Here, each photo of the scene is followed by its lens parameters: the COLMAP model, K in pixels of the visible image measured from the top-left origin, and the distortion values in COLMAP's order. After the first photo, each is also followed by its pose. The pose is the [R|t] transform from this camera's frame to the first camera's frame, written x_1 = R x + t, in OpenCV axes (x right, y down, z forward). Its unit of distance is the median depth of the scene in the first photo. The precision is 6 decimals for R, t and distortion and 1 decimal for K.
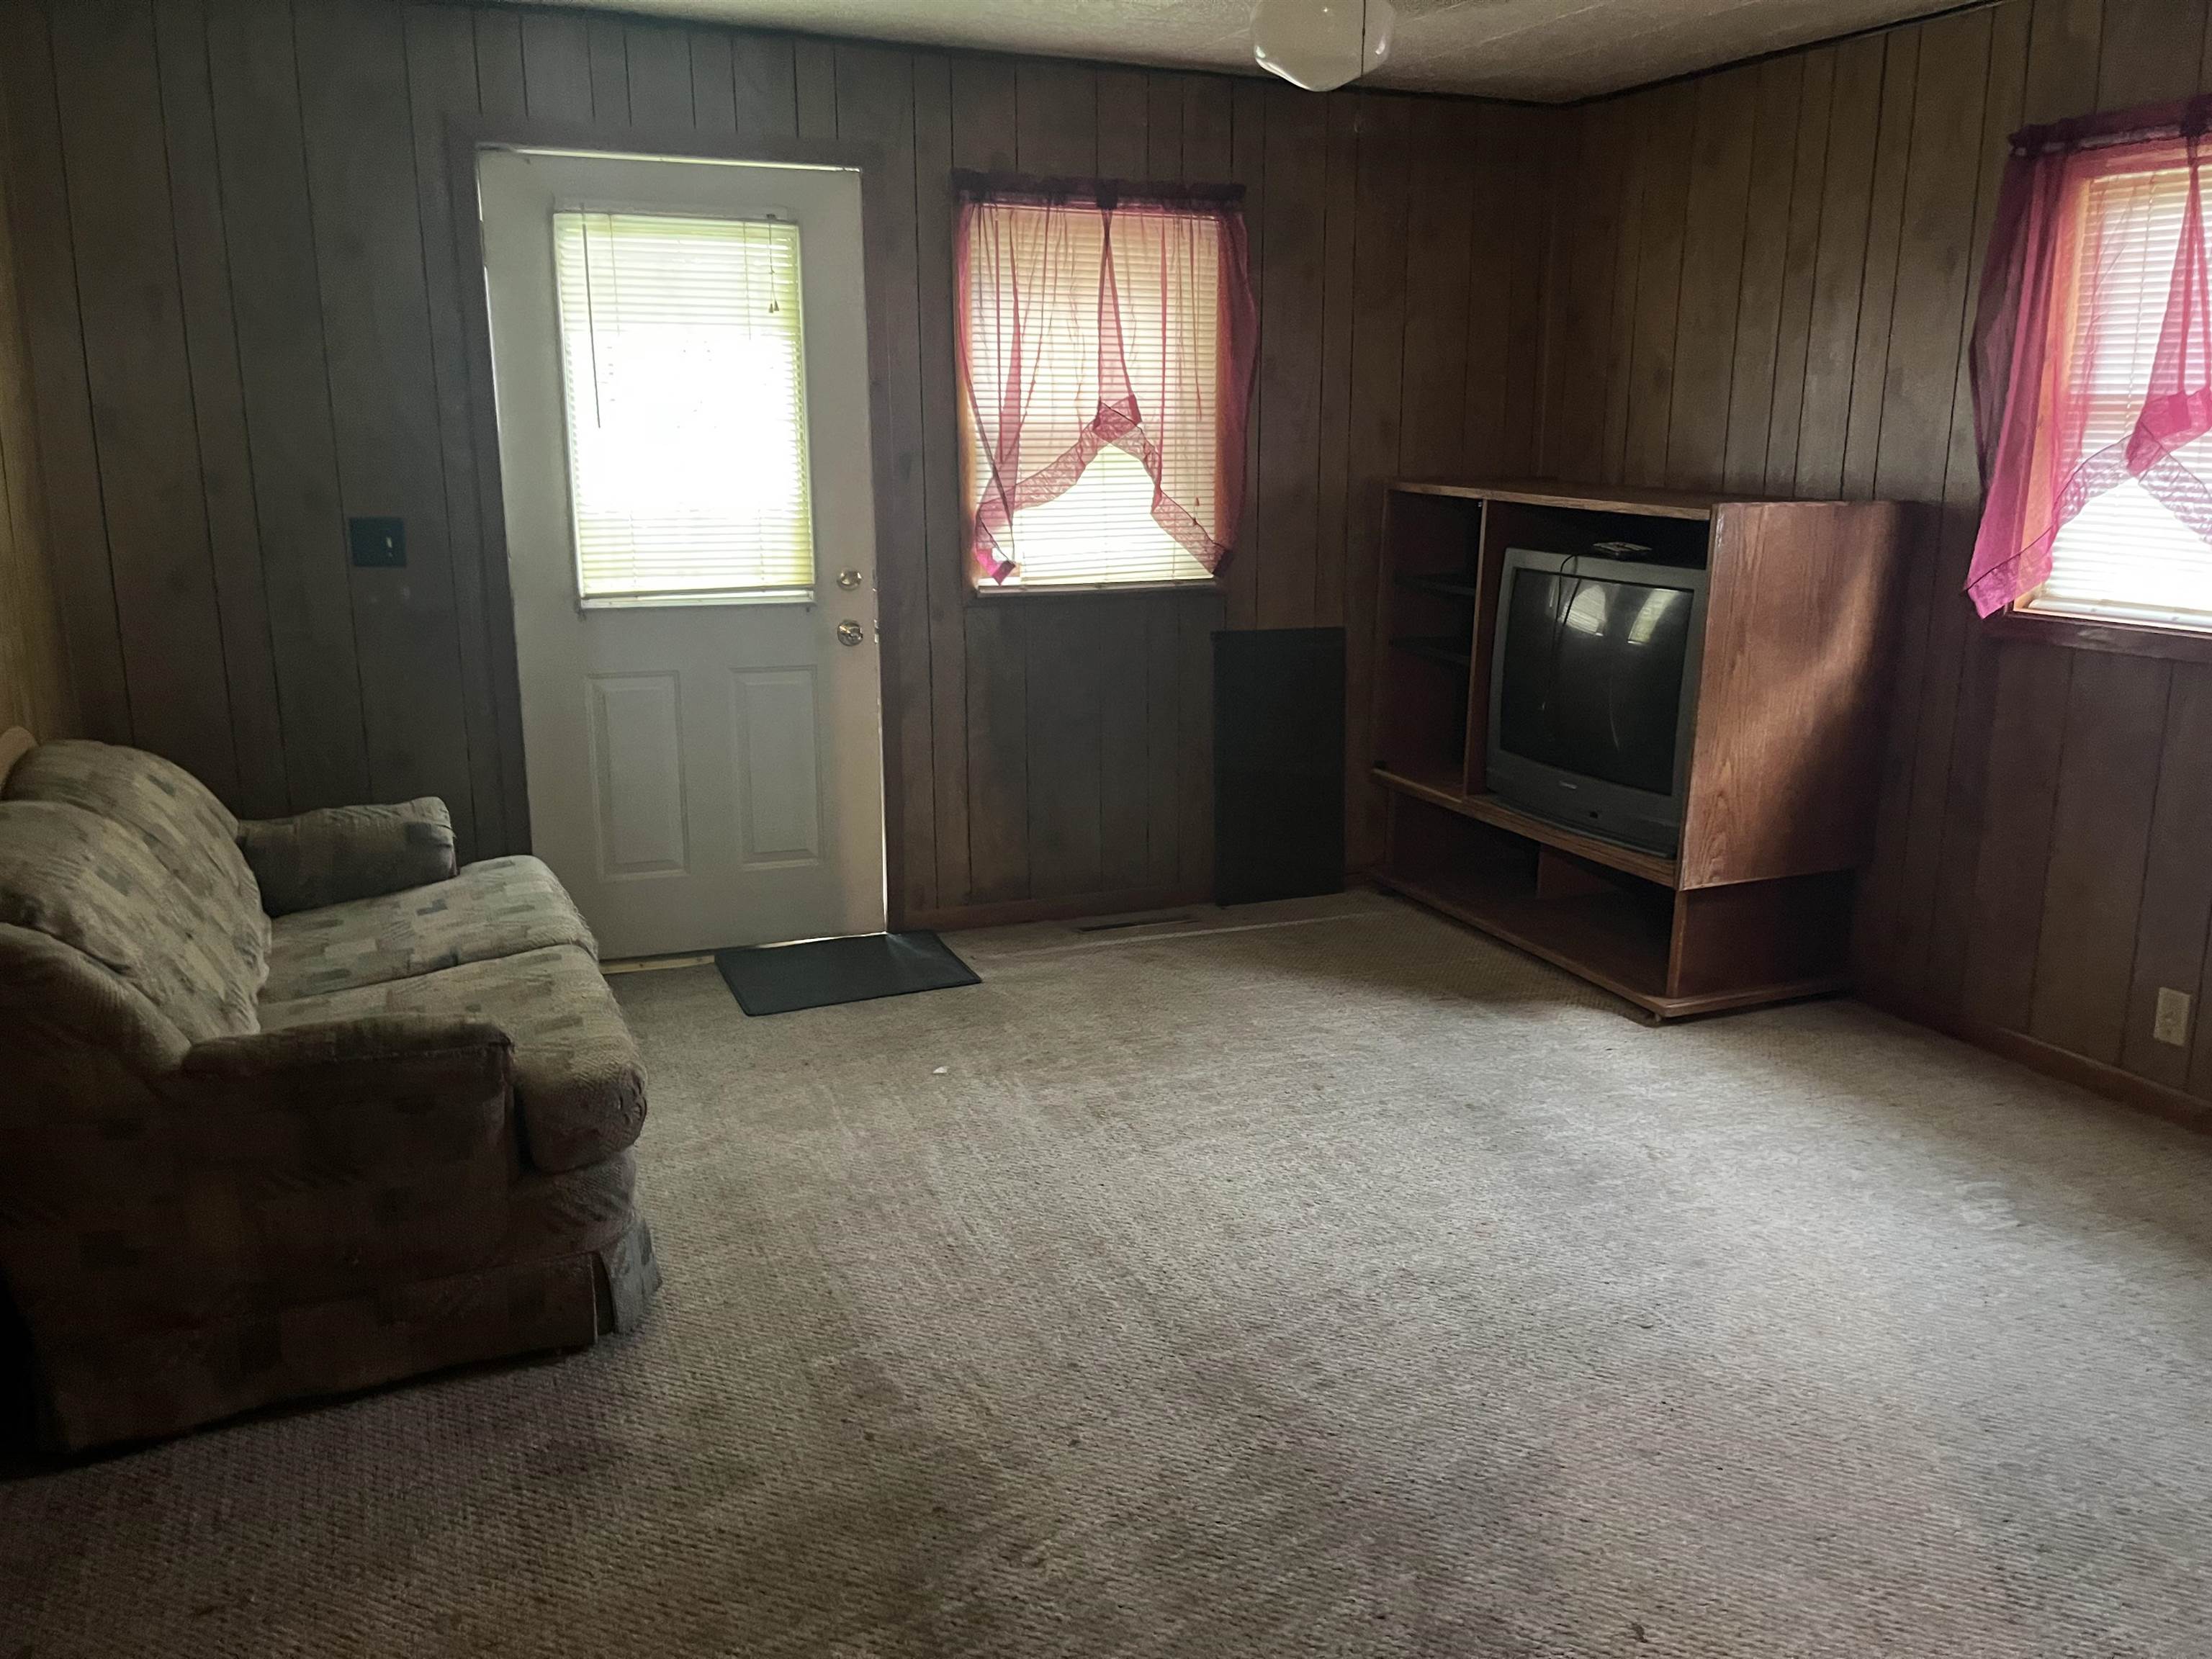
lens RADIAL K [[1686.2, 0, 1129.3], [0, 1686.2, 835.4], [0, 0, 1]] dist [0.064658, -0.102938]
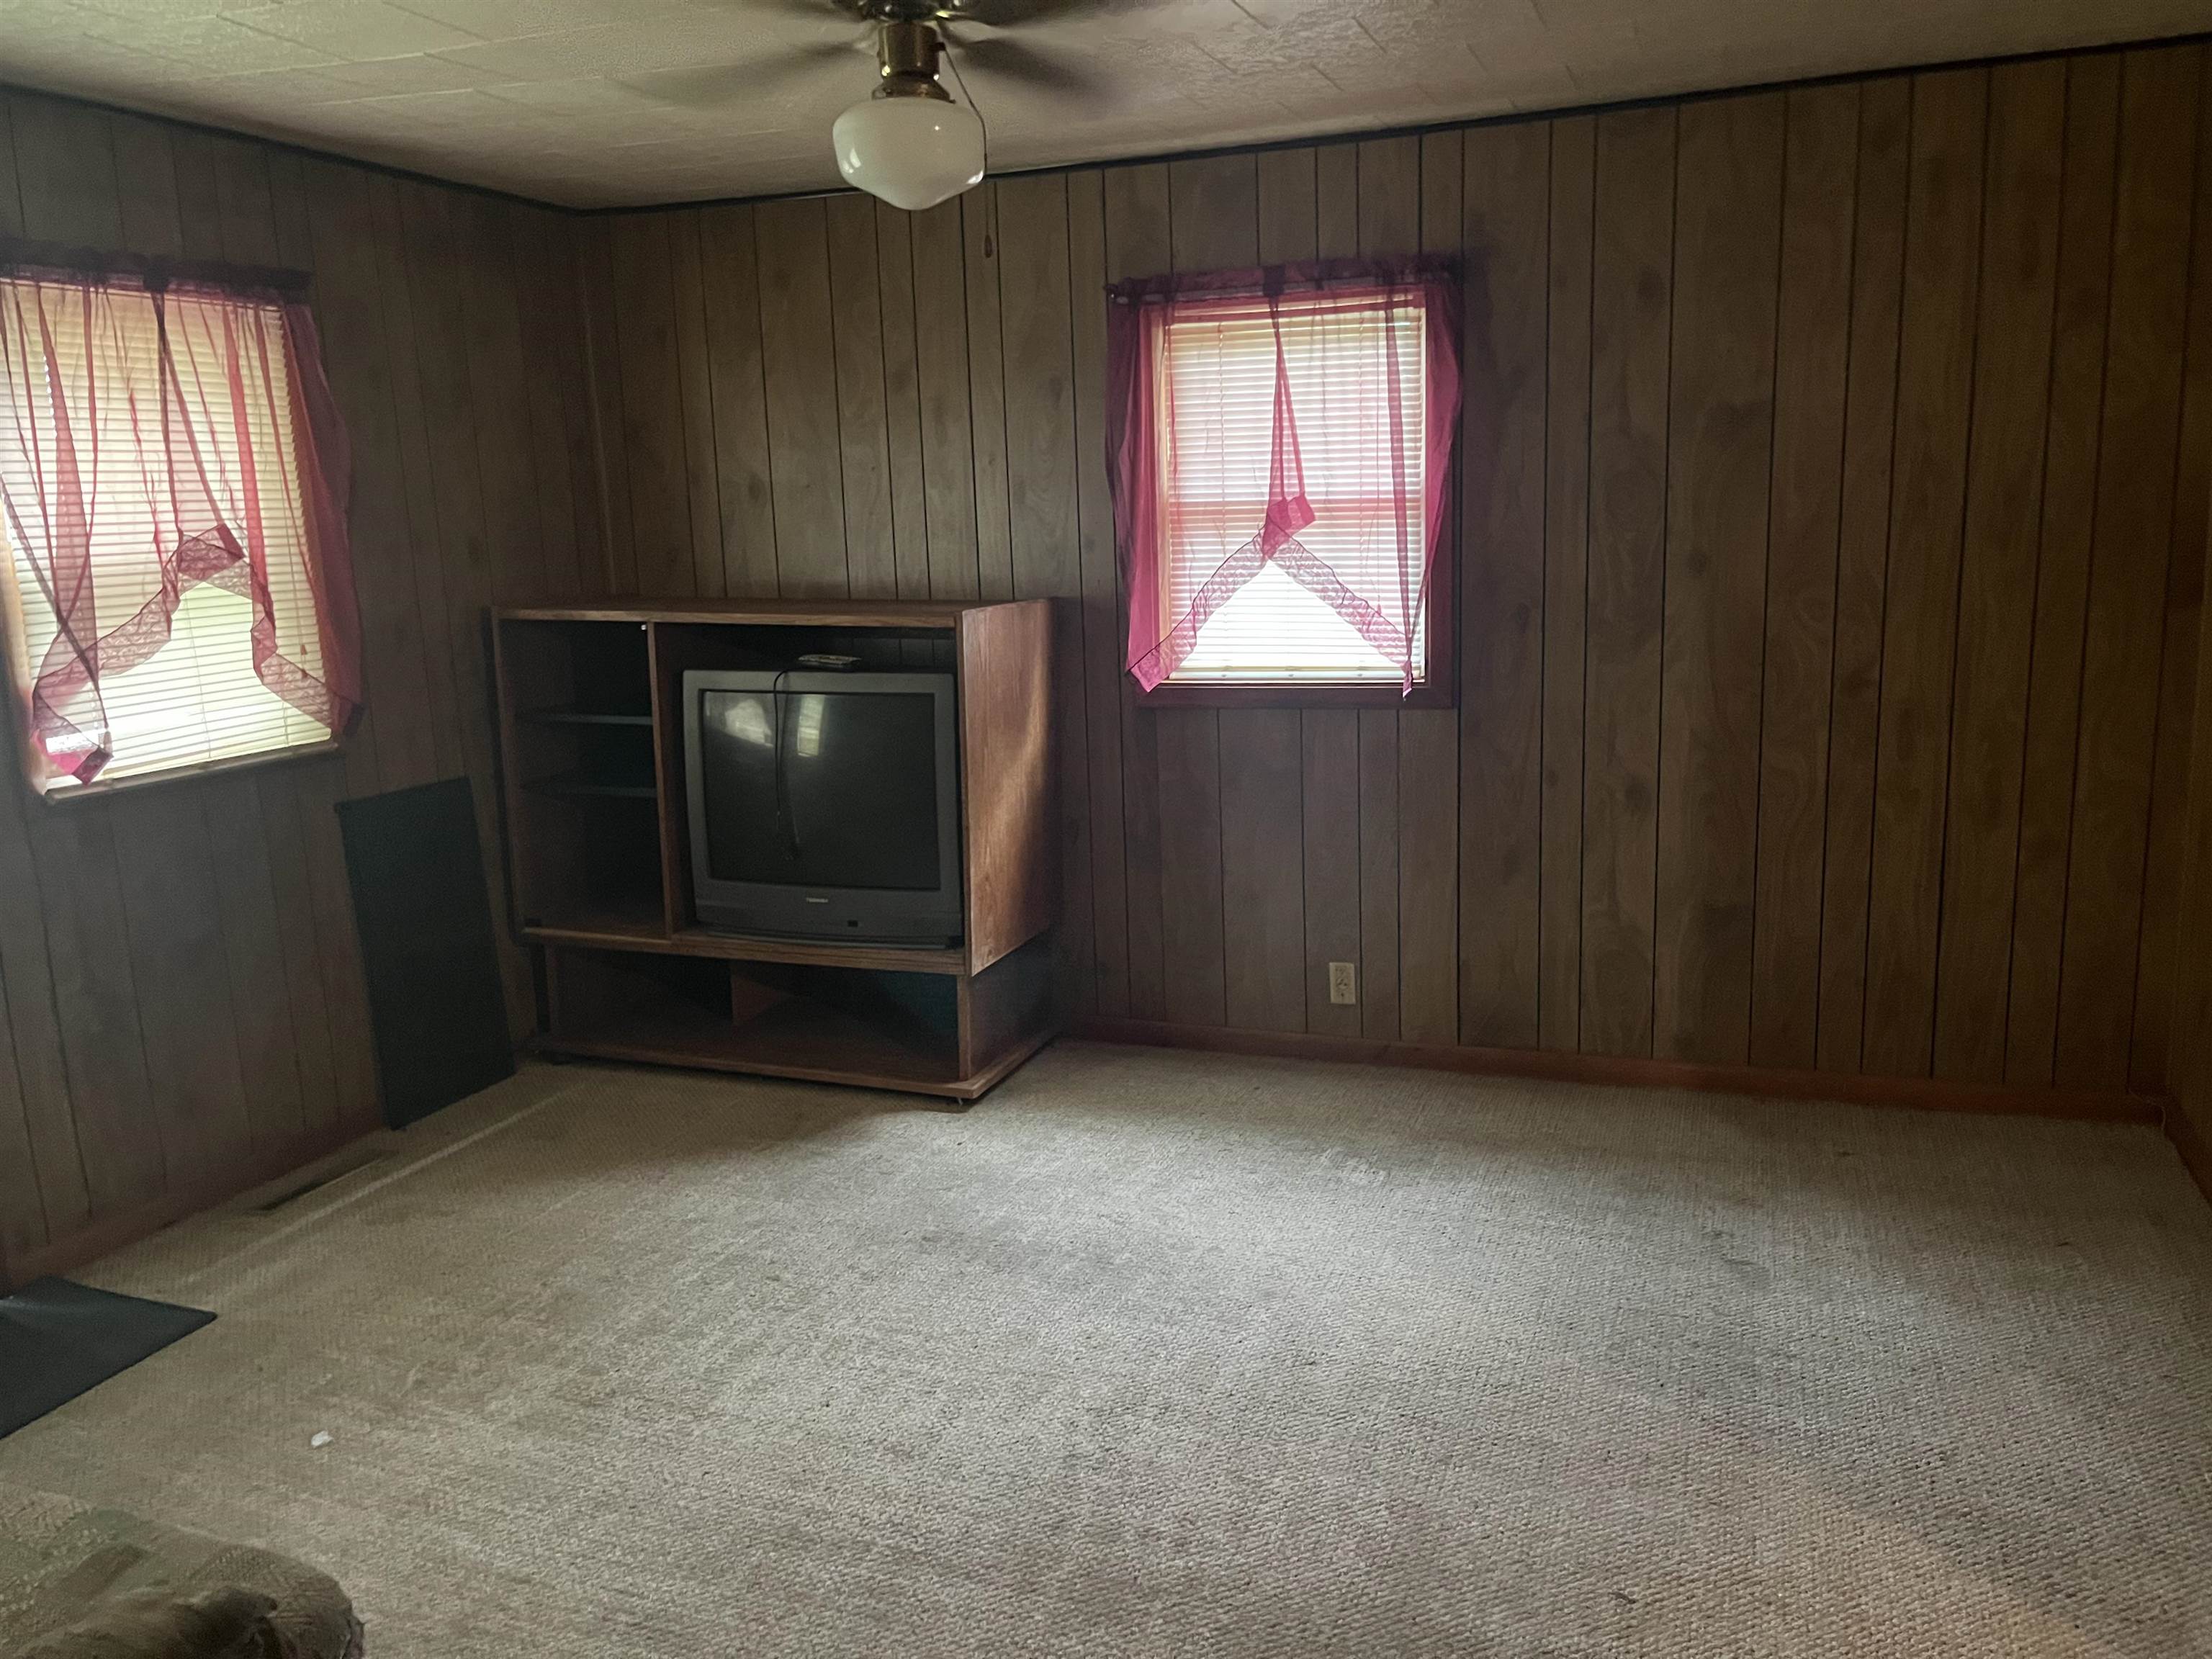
lens RADIAL K [[1686.2, 0, 1108.9], [0, 1686.2, 834.3], [0, 0, 1]] dist [0.064658, -0.102938]
pose [[0.688051, -0.165250, 0.706596, -0.311298], [0.201792, 0.978891, 0.032436, -0.064339], [-0.697040, 0.120268, 0.706874, 0.178603]]
